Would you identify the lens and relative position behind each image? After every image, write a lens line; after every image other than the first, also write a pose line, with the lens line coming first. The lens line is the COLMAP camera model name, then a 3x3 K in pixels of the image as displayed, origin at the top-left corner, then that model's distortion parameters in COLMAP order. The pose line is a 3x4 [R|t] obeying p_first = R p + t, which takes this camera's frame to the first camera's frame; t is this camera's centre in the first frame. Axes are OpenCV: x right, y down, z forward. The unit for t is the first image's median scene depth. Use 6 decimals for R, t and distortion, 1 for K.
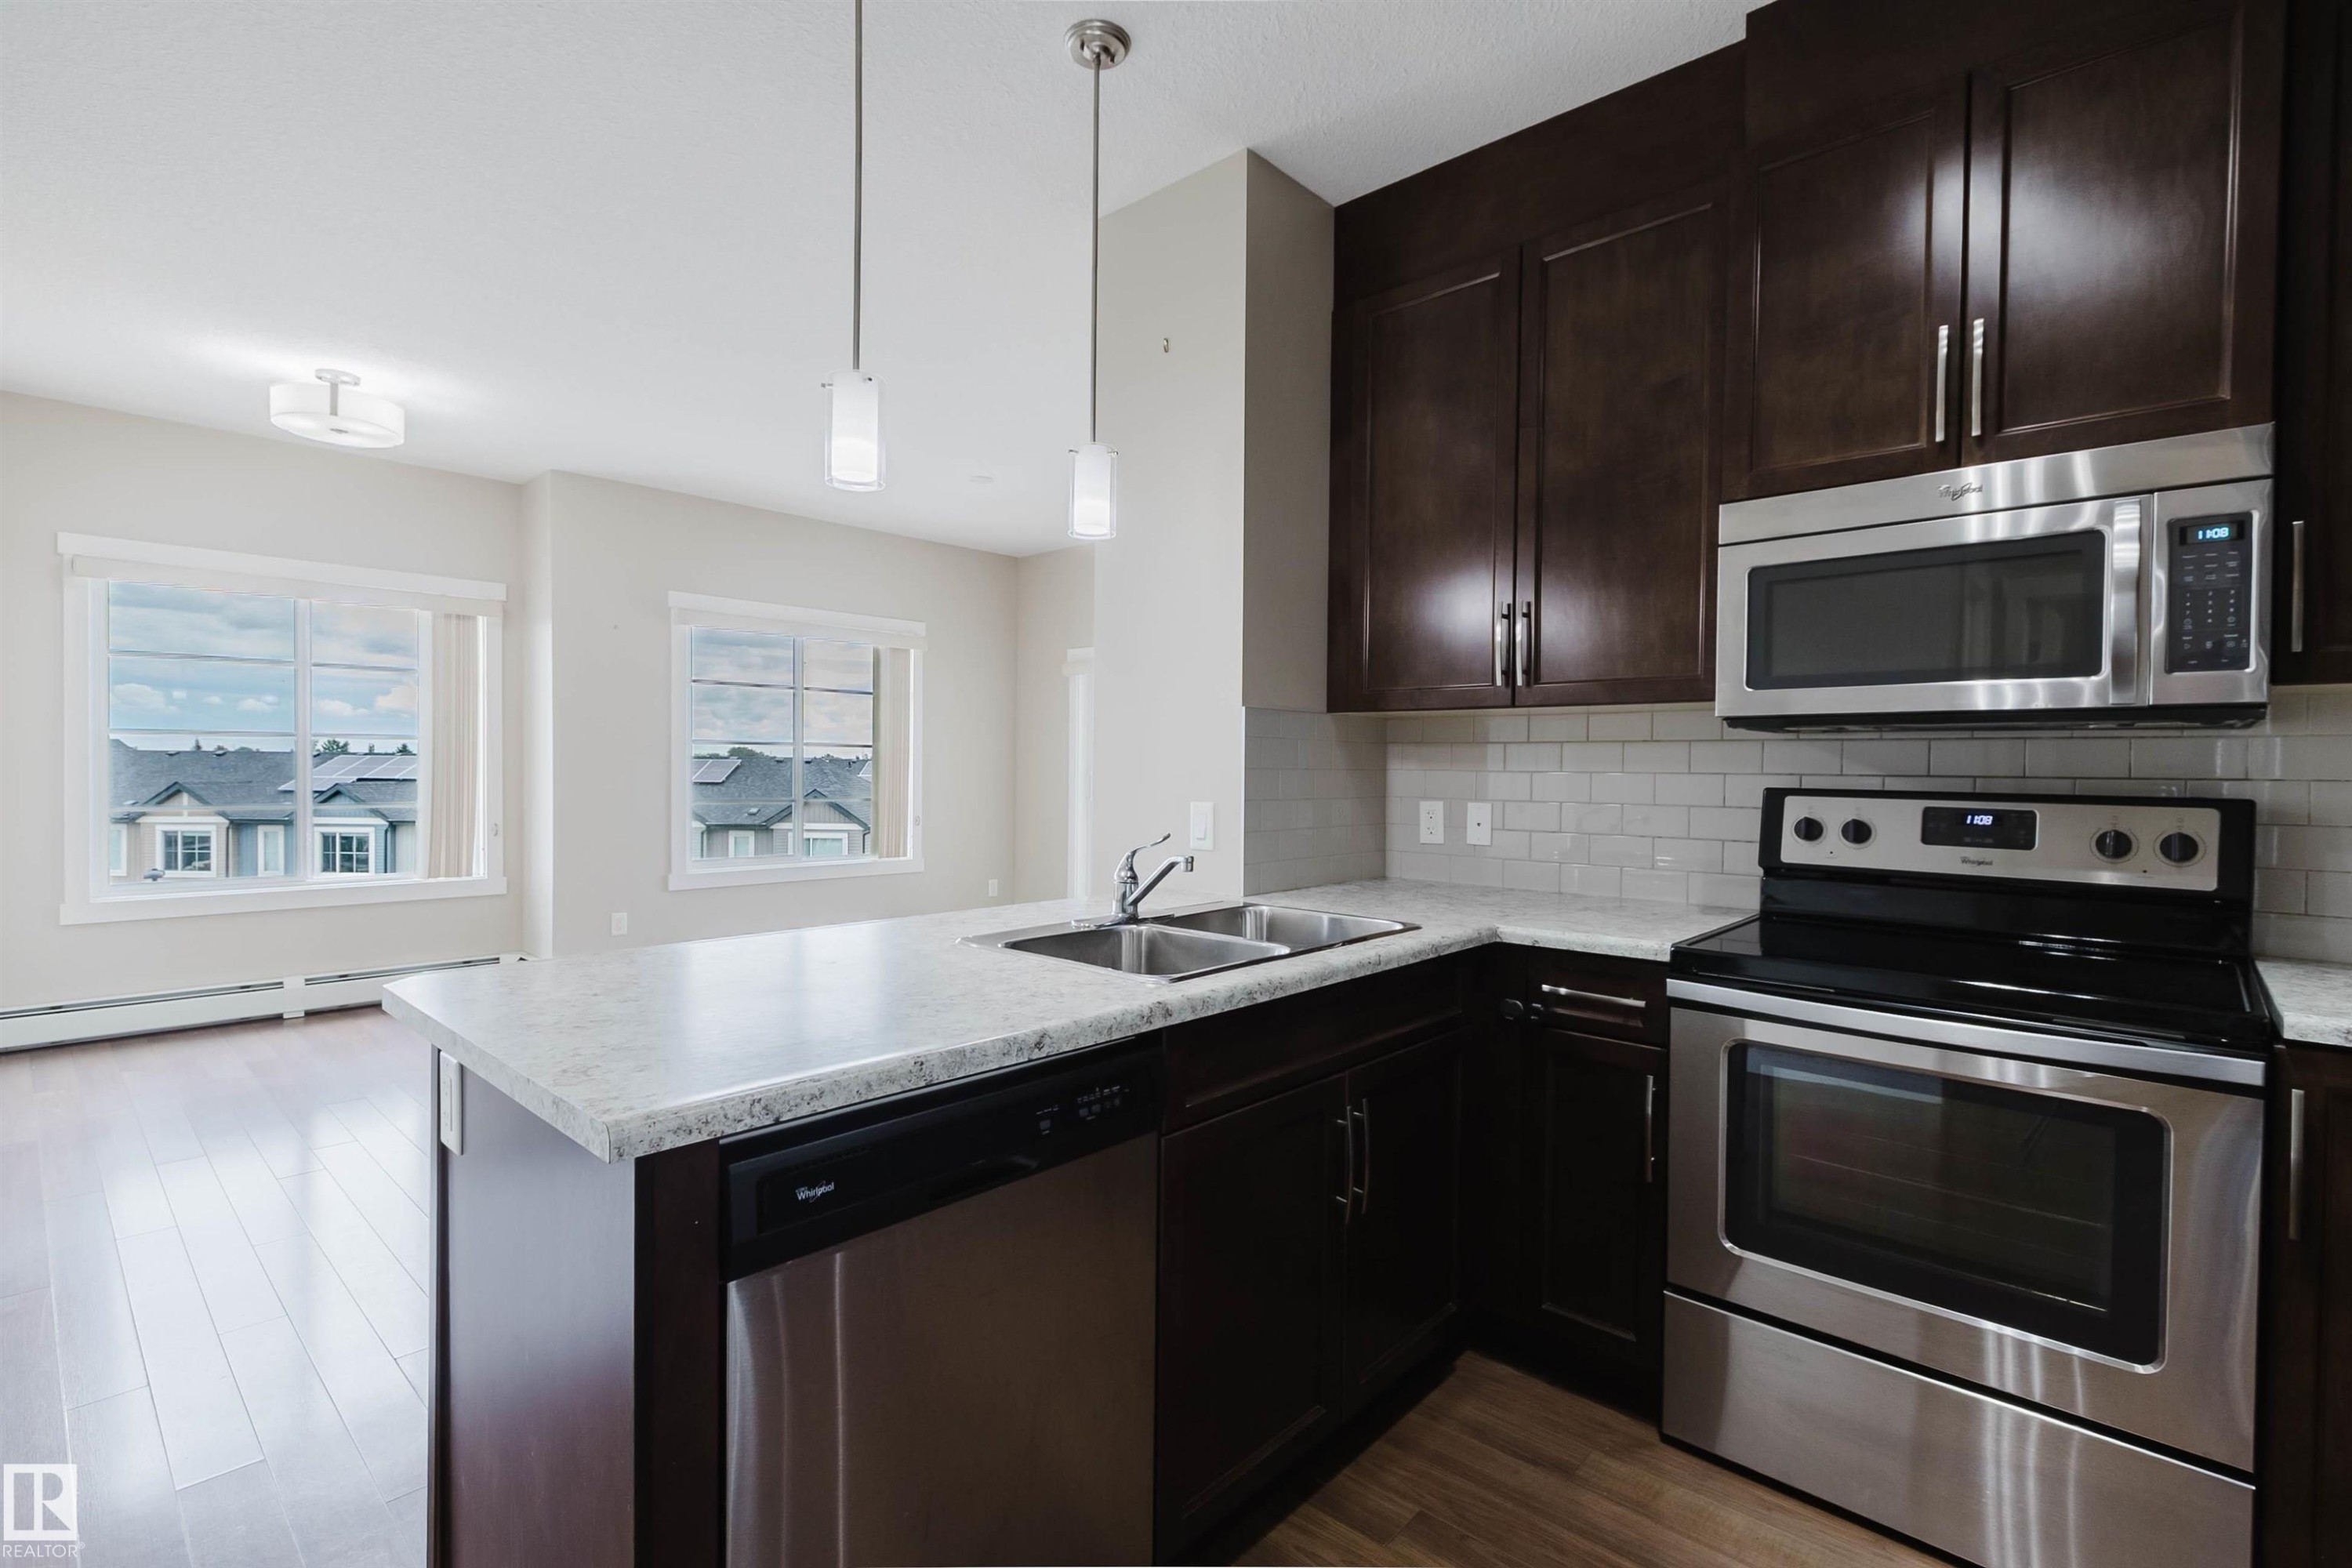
lens RADIAL K [[1086.6, 0, 1170.3], [0, 1086.6, 786.4], [0, 0, 1]] dist [0.003842, -0.001477]
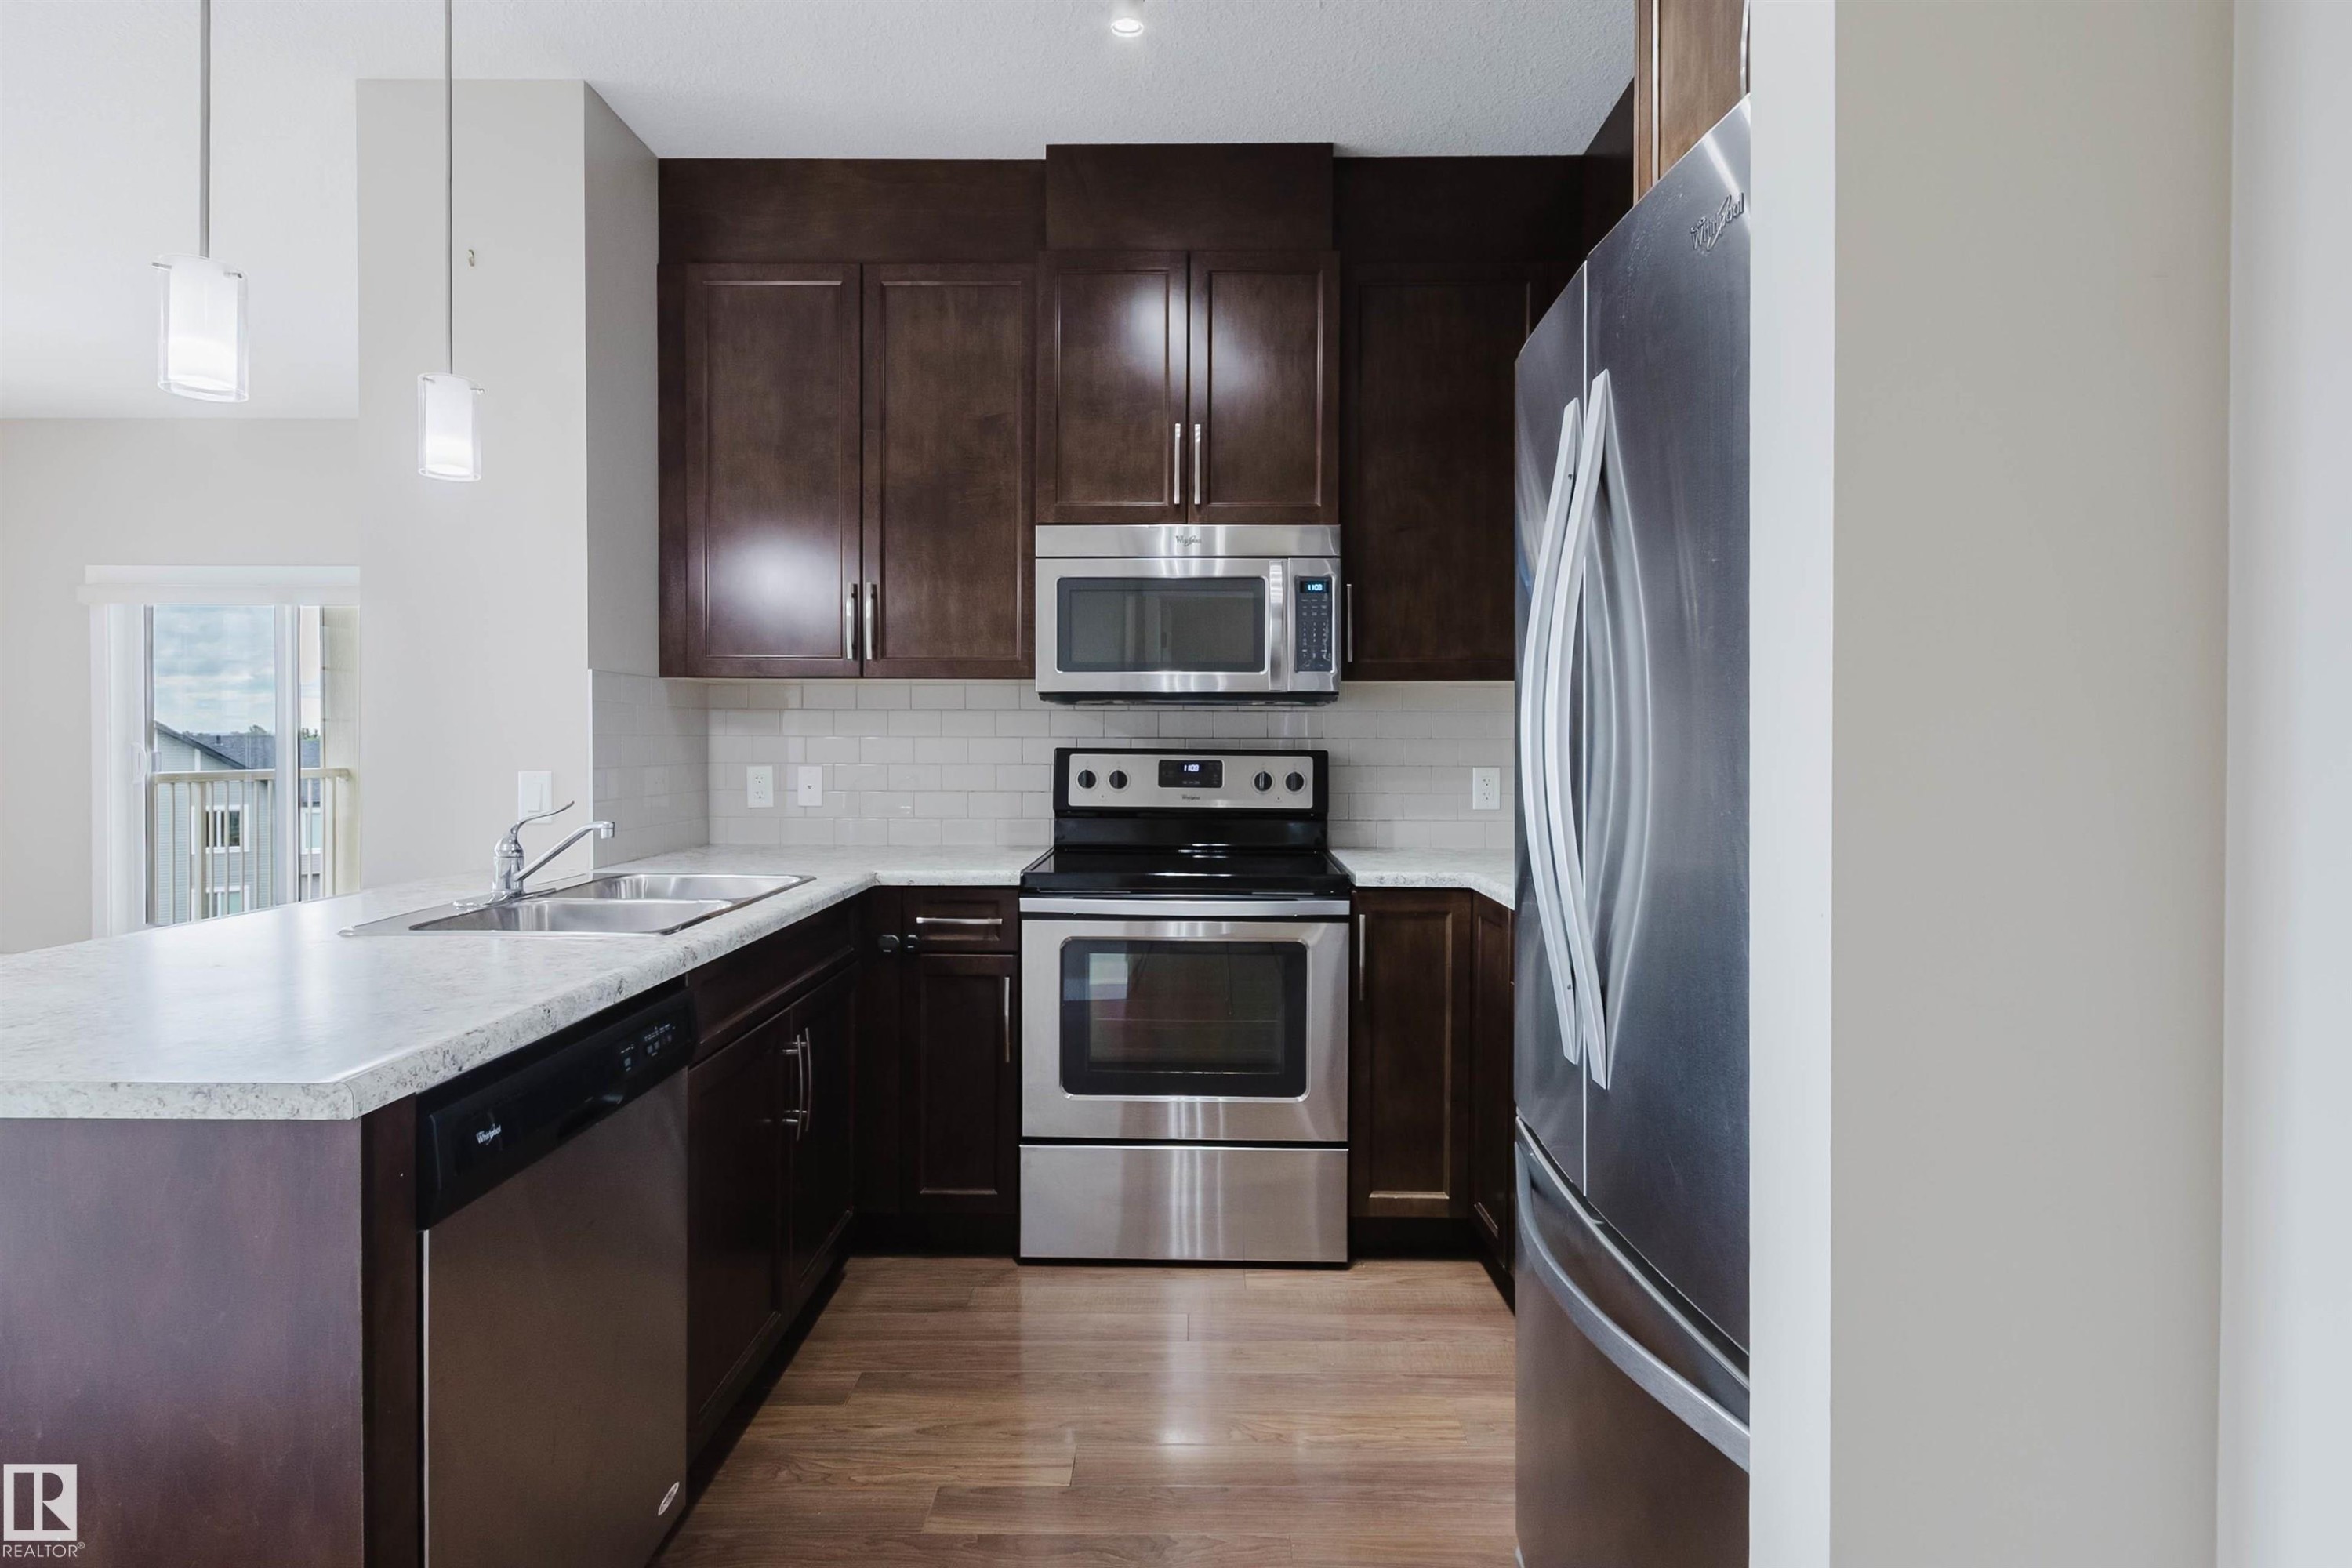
lens RADIAL K [[1195.5, 0, 1230.3], [0, 1195.5, 756.7], [0, 0, 1]] dist [0.001813, -0.001233]
pose [[0.724657, -0.017284, 0.688893, -0.279809], [0.016265, 0.999836, 0.007976, 0.003947], [-0.688918, 0.005425, 0.724819, -0.157612]]
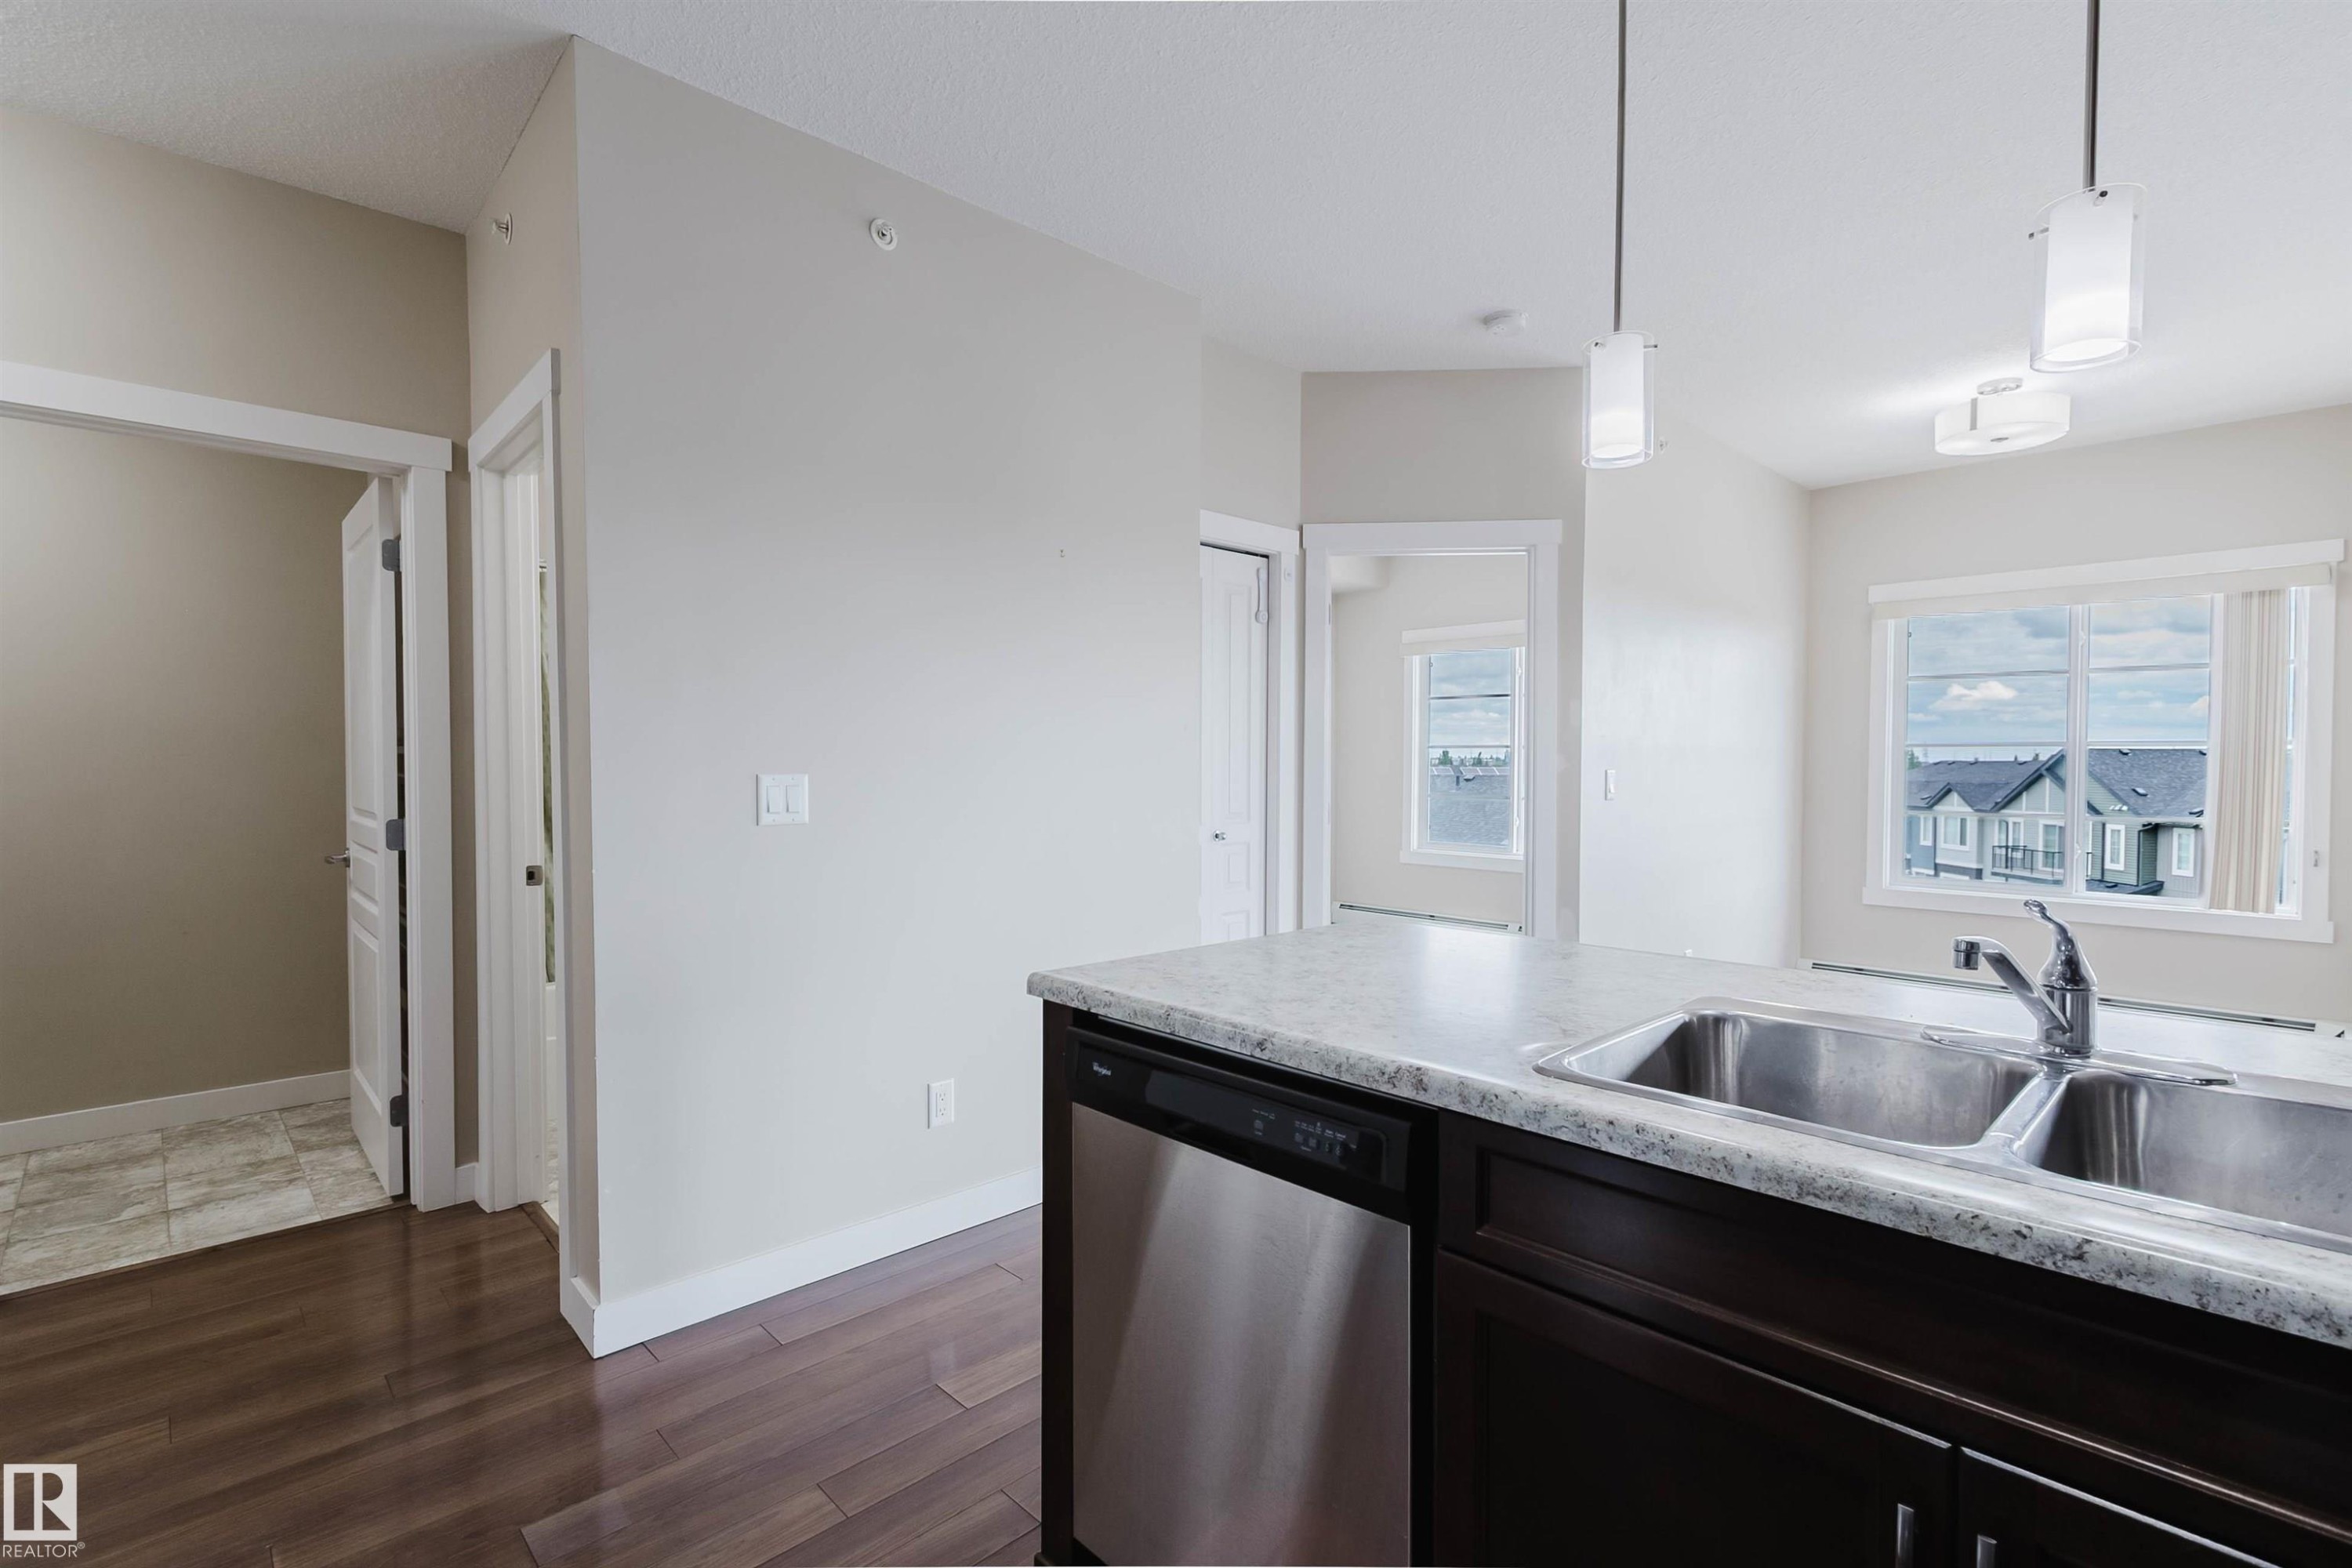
lens RADIAL K [[1086.6, 0, 1157.4], [0, 1086.6, 782.6], [0, 0, 1]] dist [0.003842, -0.001477]
pose [[-0.087698, 0.007138, -0.996122, 0.526979], [-0.020344, 0.999753, 0.008955, -0.010745], [0.995939, 0.021050, -0.087531, 0.569889]]
